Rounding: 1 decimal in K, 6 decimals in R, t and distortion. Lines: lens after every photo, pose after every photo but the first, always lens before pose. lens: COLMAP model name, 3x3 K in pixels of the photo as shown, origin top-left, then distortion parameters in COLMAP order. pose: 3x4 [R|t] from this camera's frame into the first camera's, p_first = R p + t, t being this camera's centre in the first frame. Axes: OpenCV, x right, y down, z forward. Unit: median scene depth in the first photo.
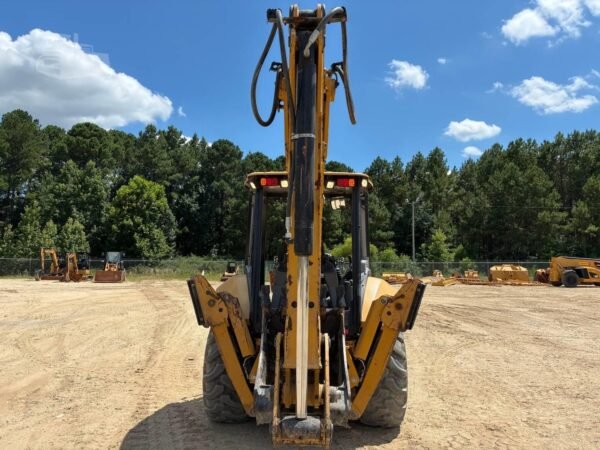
lens RADIAL K [[455.2, 0, 297.9], [0, 455.2, 228.2], [0, 0, 1]] dist [0.053718, -0.063807]
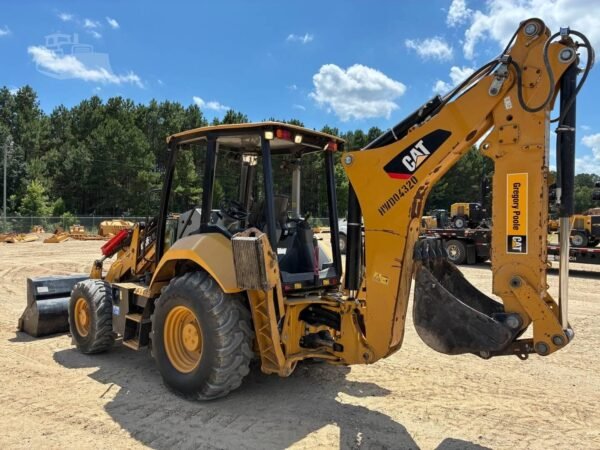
lens RADIAL K [[455.2, 0, 297.4], [0, 455.2, 224.2], [0, 0, 1]] dist [0.053718, -0.063807]
pose [[0.626735, -0.003459, 0.779225, -0.061780], [-0.066430, 0.996113, 0.057851, 0.002069], [-0.776395, -0.088022, 0.624069, 0.028925]]
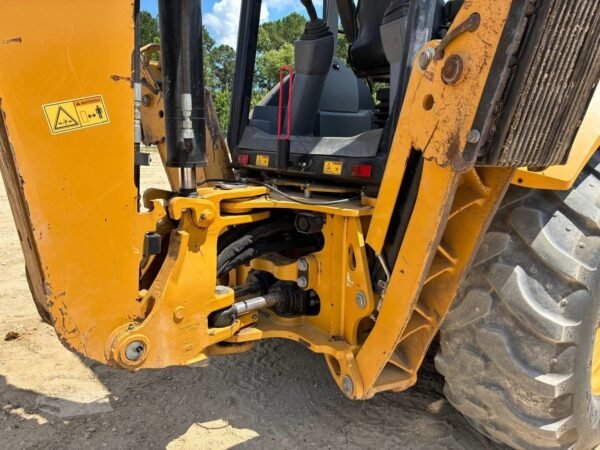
lens RADIAL K [[455.2, 0, 296.3], [0, 455.2, 222.0], [0, 0, 1]] dist [0.053718, -0.063807]
pose [[0.672170, 0.138675, -0.727294, 0.024942], [0.038977, 0.974313, 0.221798, 0.013586], [0.739370, -0.177434, 0.649499, 0.053460]]
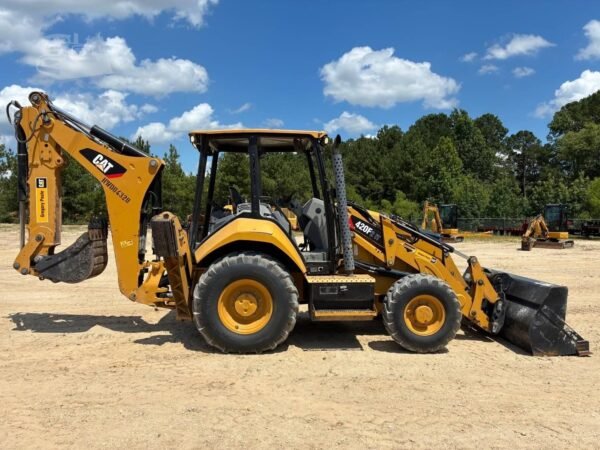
lens RADIAL K [[455.2, 0, 301.6], [0, 455.2, 225.6], [0, 0, 1]] dist [0.053718, -0.063807]
pose [[0.099842, 0.007311, -0.994976, 0.107620], [0.063599, 0.997881, 0.013714, 0.010230], [0.992969, -0.064649, 0.099166, 0.089123]]
